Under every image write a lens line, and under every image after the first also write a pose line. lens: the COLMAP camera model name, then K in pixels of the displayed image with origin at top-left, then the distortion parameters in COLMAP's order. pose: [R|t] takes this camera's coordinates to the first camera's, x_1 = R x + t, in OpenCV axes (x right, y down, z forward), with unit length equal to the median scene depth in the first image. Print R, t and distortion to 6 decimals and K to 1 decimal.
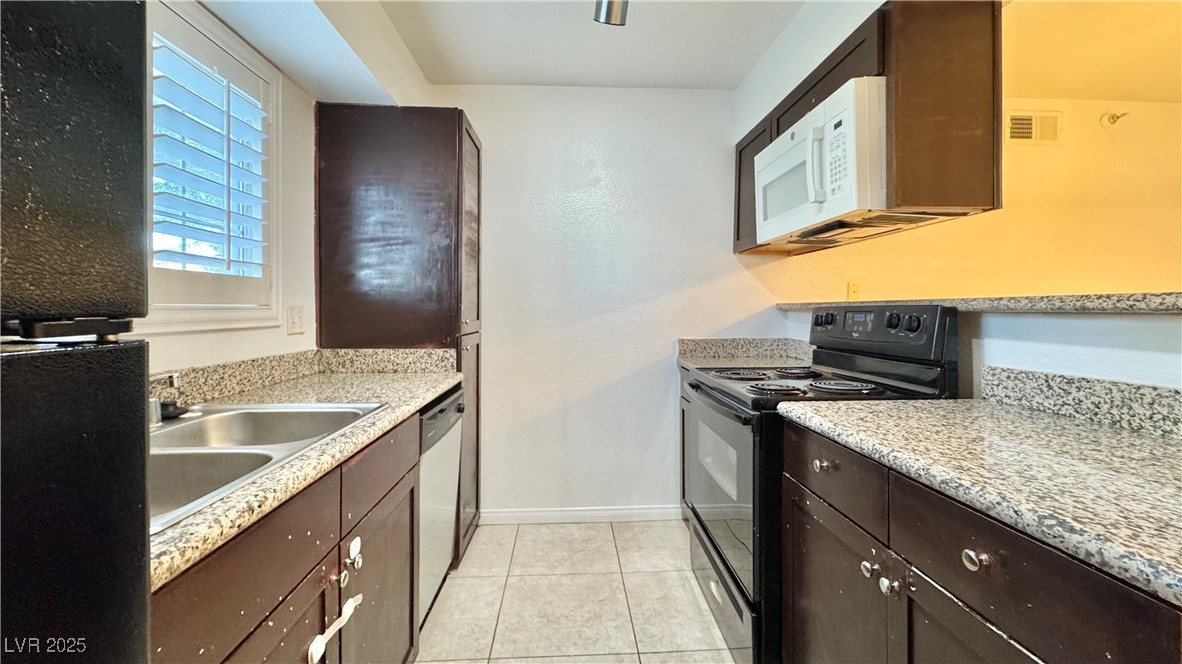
lens RADIAL K [[471.5, 0, 591.0], [0, 471.5, 332.0], [0, 0, 1]] dist [-0.000476, 0.000620]
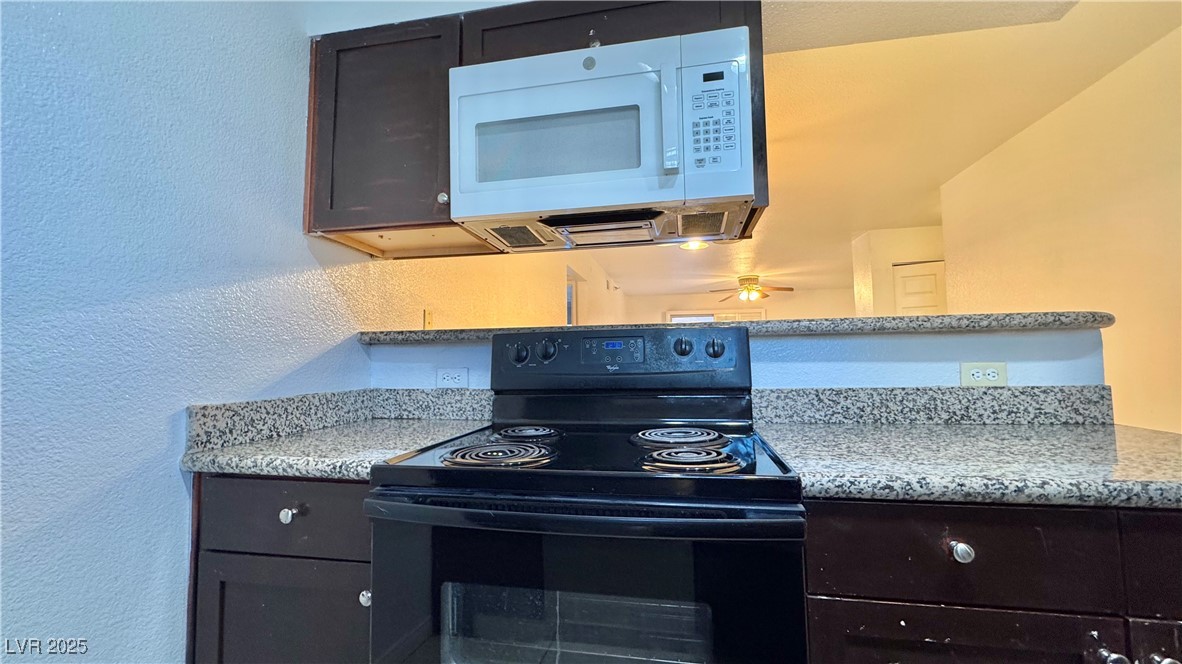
lens RADIAL K [[471.5, 0, 591.0], [0, 471.5, 332.0], [0, 0, 1]] dist [-0.000476, 0.000620]
pose [[0.235330, 0.055486, 0.970330, -0.261065], [0.059717, 0.995657, -0.071417, 0.001323], [-0.970079, 0.074752, 0.230995, 1.256484]]
